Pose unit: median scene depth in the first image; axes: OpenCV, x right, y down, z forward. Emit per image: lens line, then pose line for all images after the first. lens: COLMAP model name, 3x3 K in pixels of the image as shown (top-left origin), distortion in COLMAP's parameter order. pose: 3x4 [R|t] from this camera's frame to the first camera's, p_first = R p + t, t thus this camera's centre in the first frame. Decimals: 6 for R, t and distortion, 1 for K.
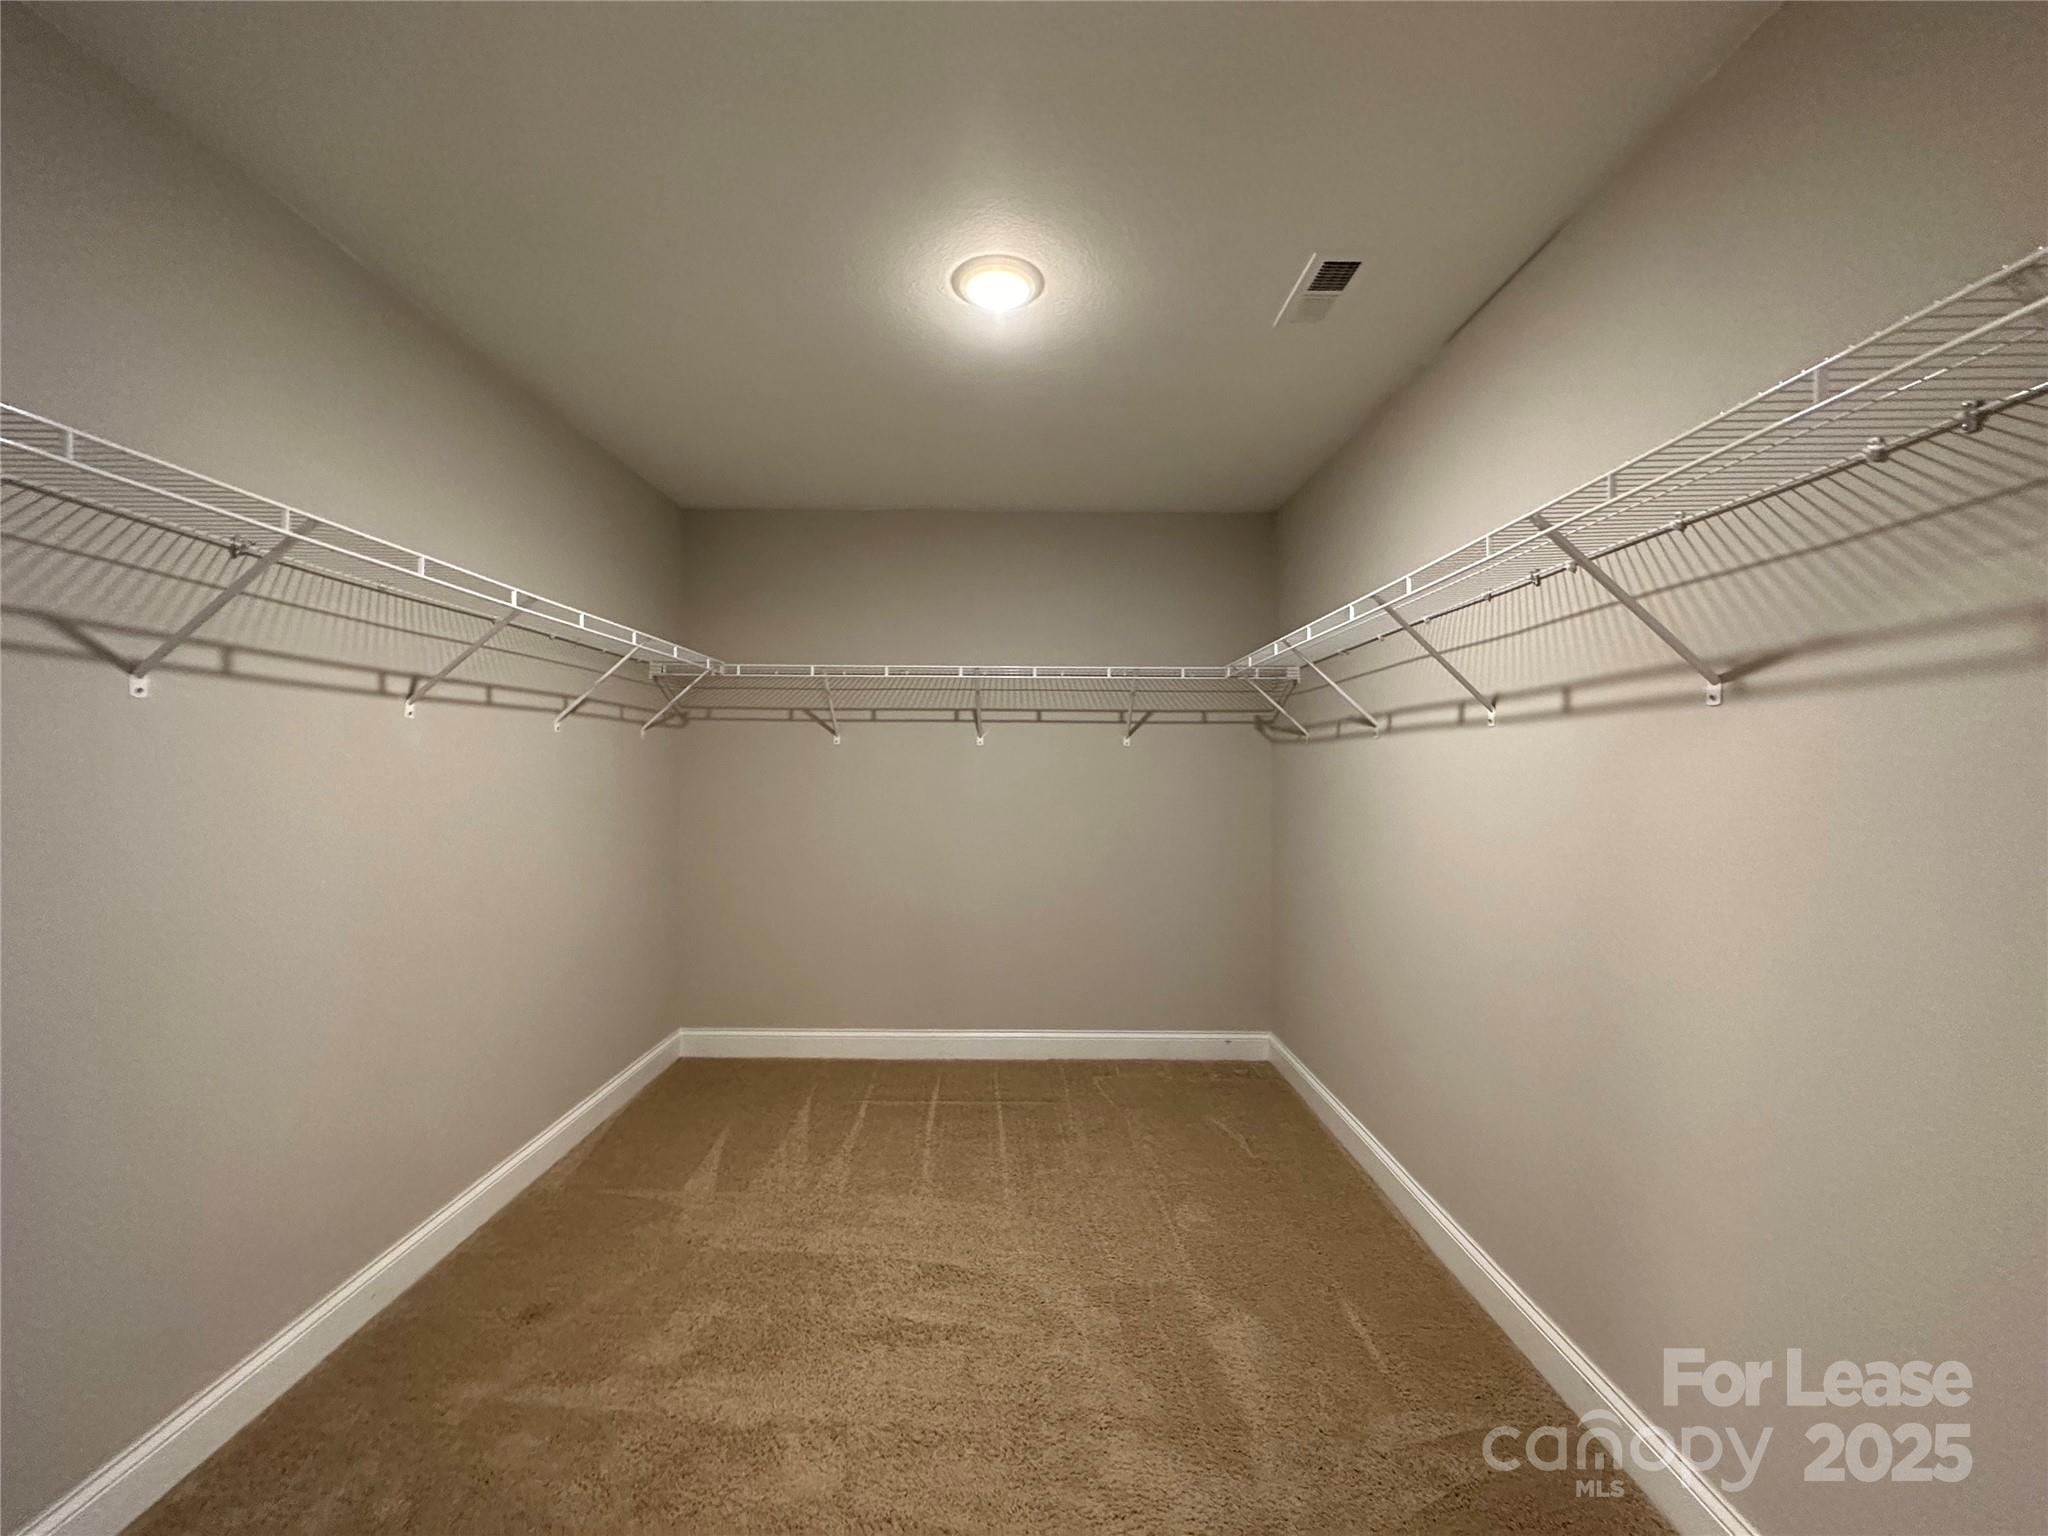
lens RADIAL K [[817.0, 0, 1024.0], [0, 817.0, 768.0], [0, 0, 1]] dist [0.002180, -0.000184]
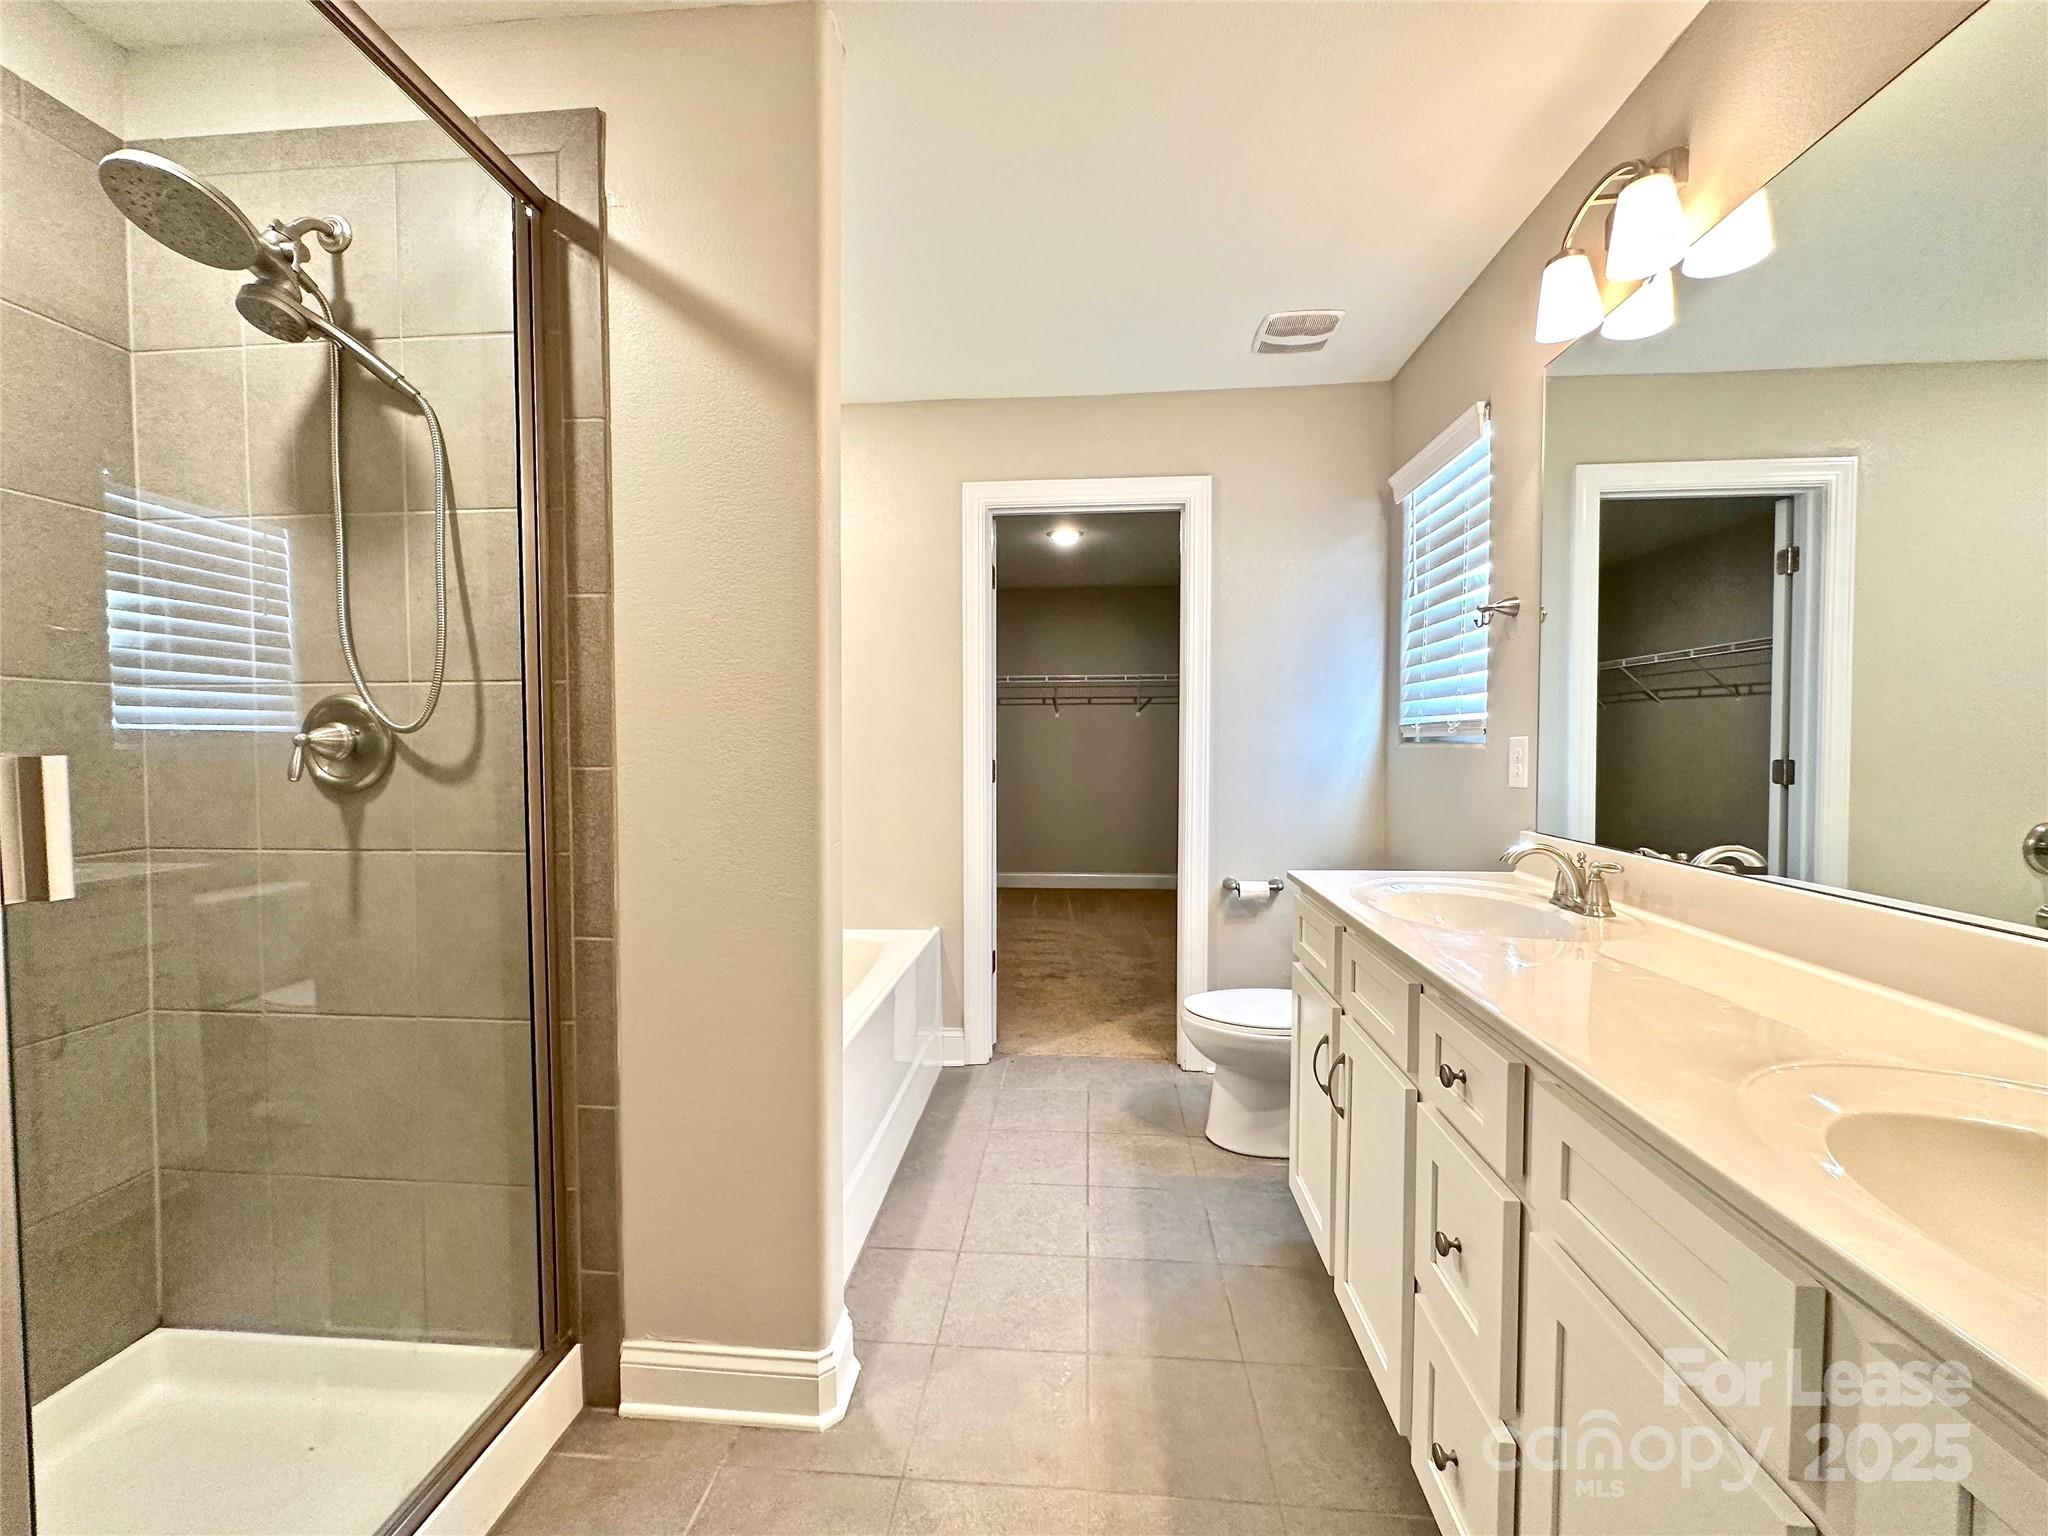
lens RADIAL K [[817.0, 0, 1024.0], [0, 817.0, 768.0], [0, 0, 1]] dist [0.002180, -0.000184]
pose [[0.996388, -0.004249, -0.084813, 0.028676], [0.007256, 0.999355, 0.035167, 0.021568], [0.084609, -0.035655, 0.995776, -0.868845]]
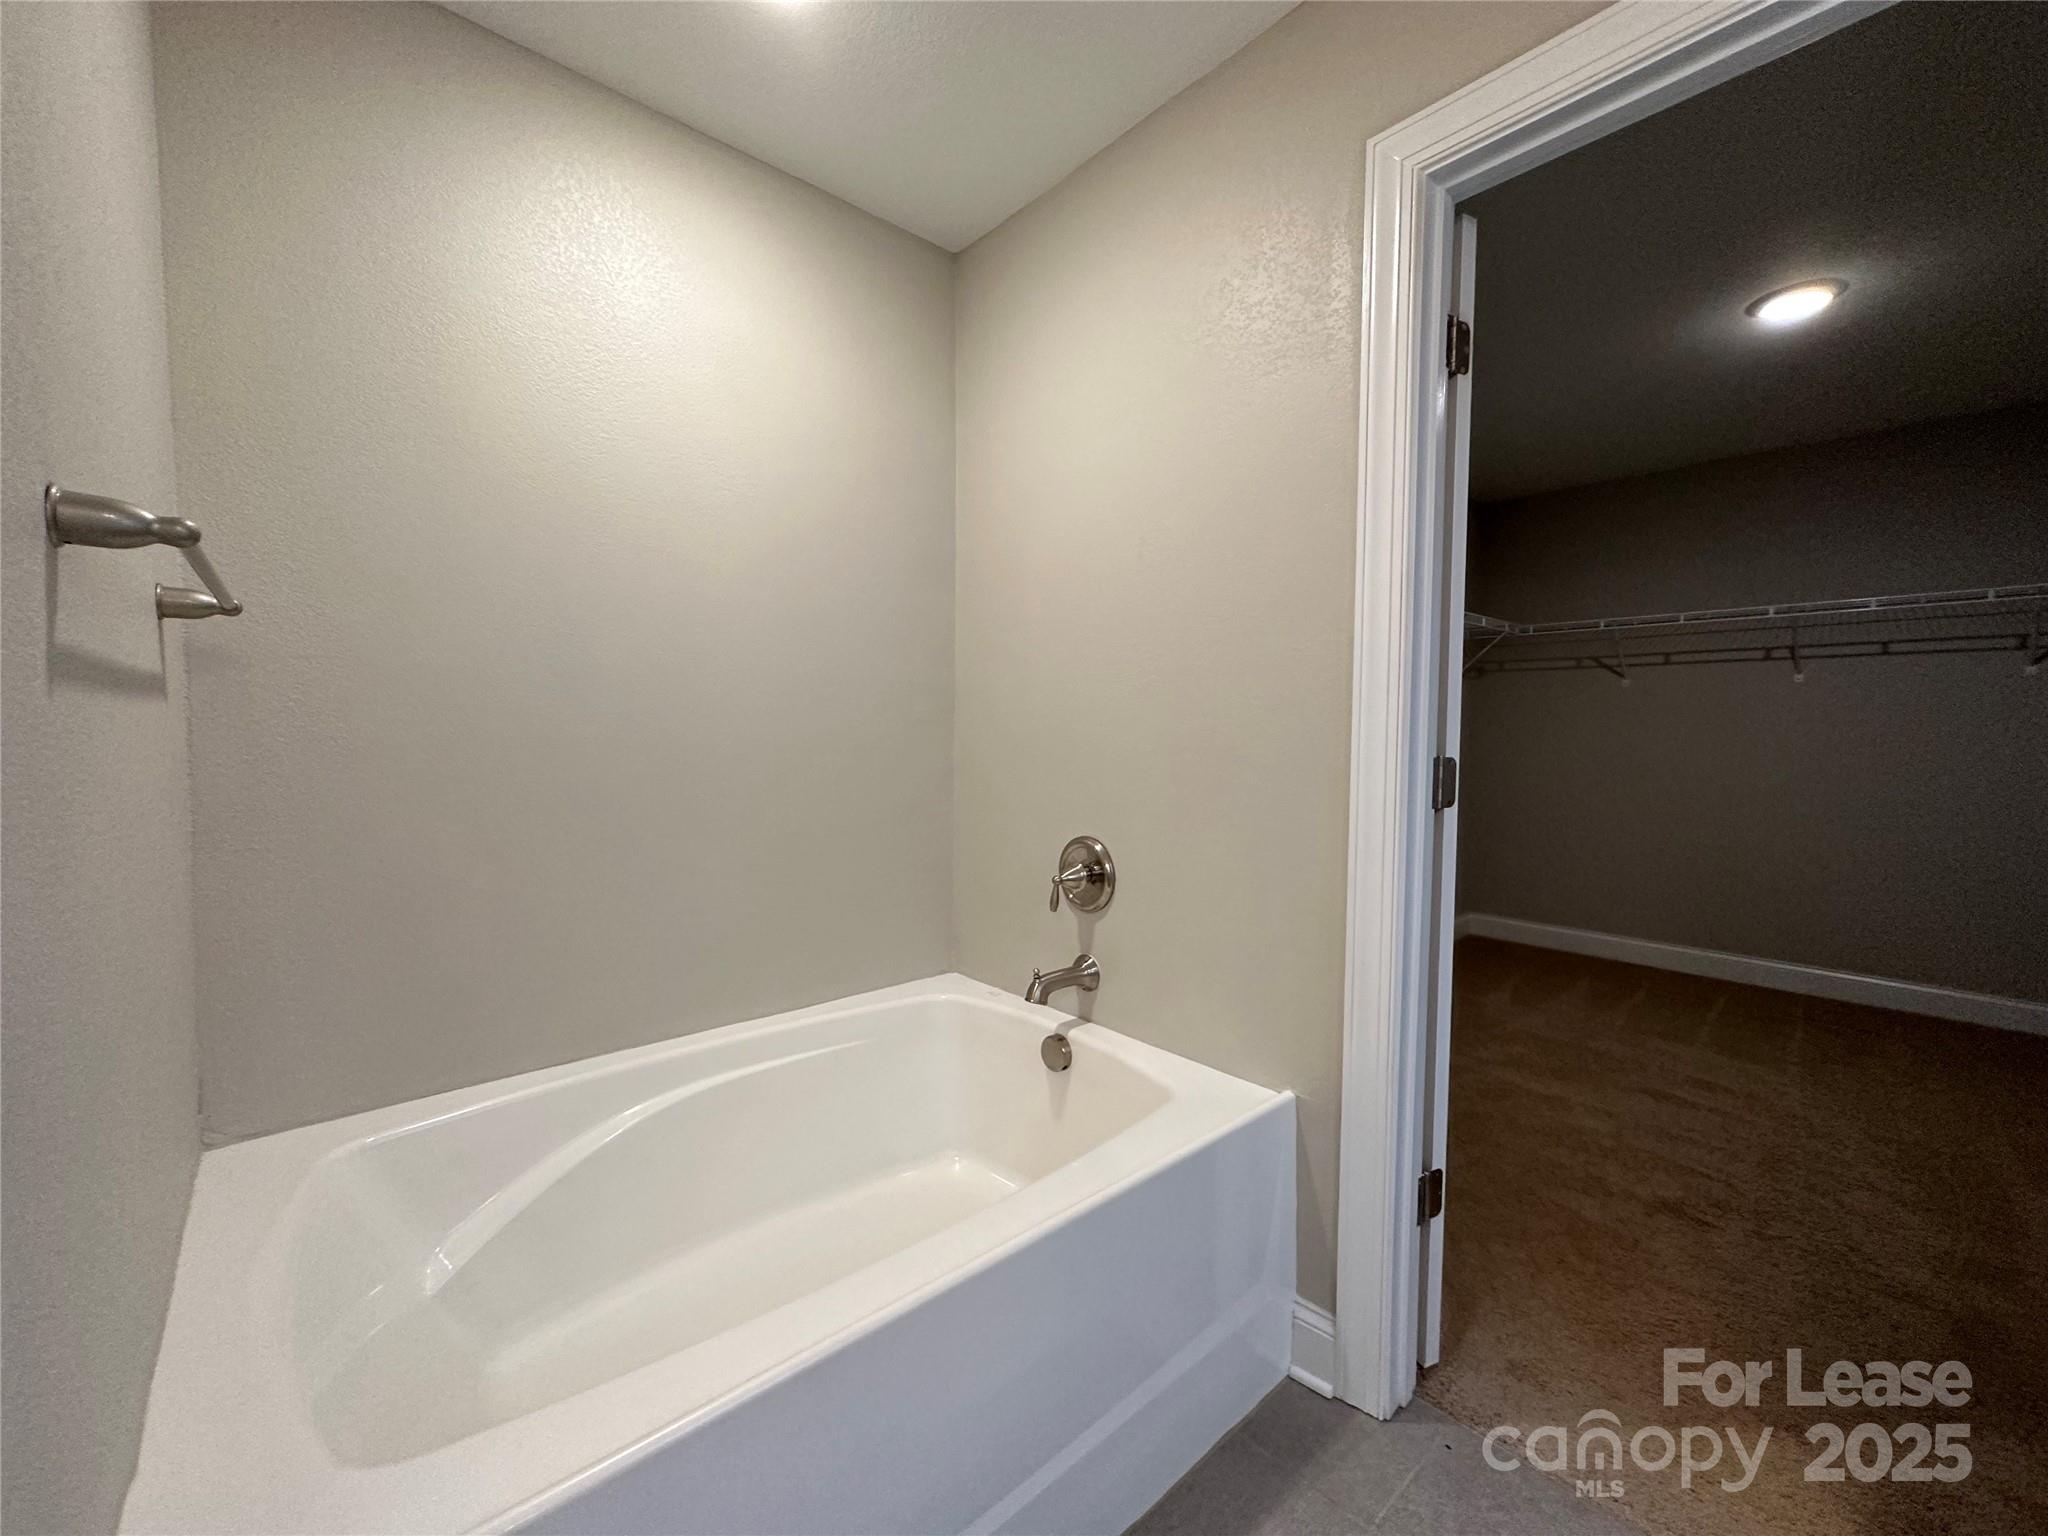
lens RADIAL K [[817.0, 0, 1024.0], [0, 817.0, 768.0], [0, 0, 1]] dist [0.002180, -0.000184]
pose [[0.655299, 0.035104, -0.754553, 0.089775], [0.001622, 0.998852, 0.047878, 0.029217], [0.755368, -0.032598, 0.654490, -0.397361]]
